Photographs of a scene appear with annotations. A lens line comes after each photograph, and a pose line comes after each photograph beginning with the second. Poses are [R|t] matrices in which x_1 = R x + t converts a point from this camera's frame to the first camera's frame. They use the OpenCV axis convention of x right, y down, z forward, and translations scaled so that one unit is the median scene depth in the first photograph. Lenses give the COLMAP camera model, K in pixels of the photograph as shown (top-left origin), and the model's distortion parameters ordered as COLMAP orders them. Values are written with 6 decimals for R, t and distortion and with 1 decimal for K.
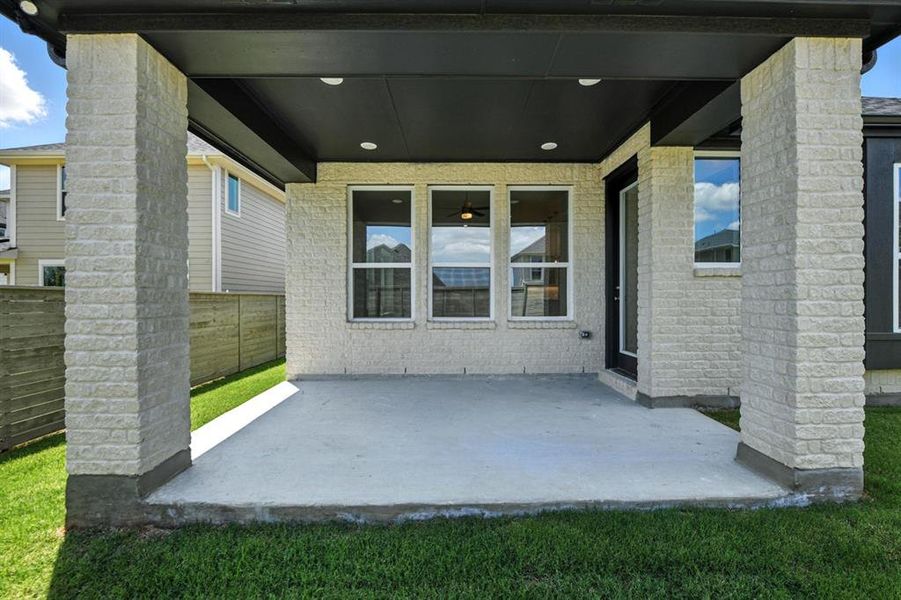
lens RADIAL K [[363.6, 0, 452.1], [0, 363.6, 297.0], [0, 0, 1]] dist [-0.008107, 0.000012]
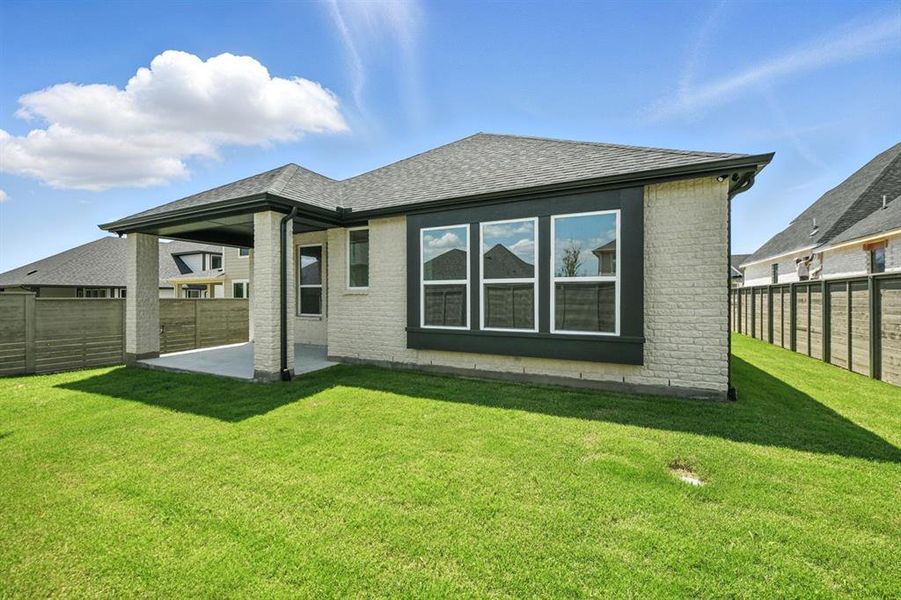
lens RADIAL K [[363.6, 0, 452.1], [0, 363.6, 297.0], [0, 0, 1]] dist [-0.008107, 0.000012]
pose [[0.887642, 0.000648, -0.460534, 2.067618], [0.001529, 0.999989, 0.004353, -0.052344], [0.460532, -0.004568, 0.887631, -0.444475]]
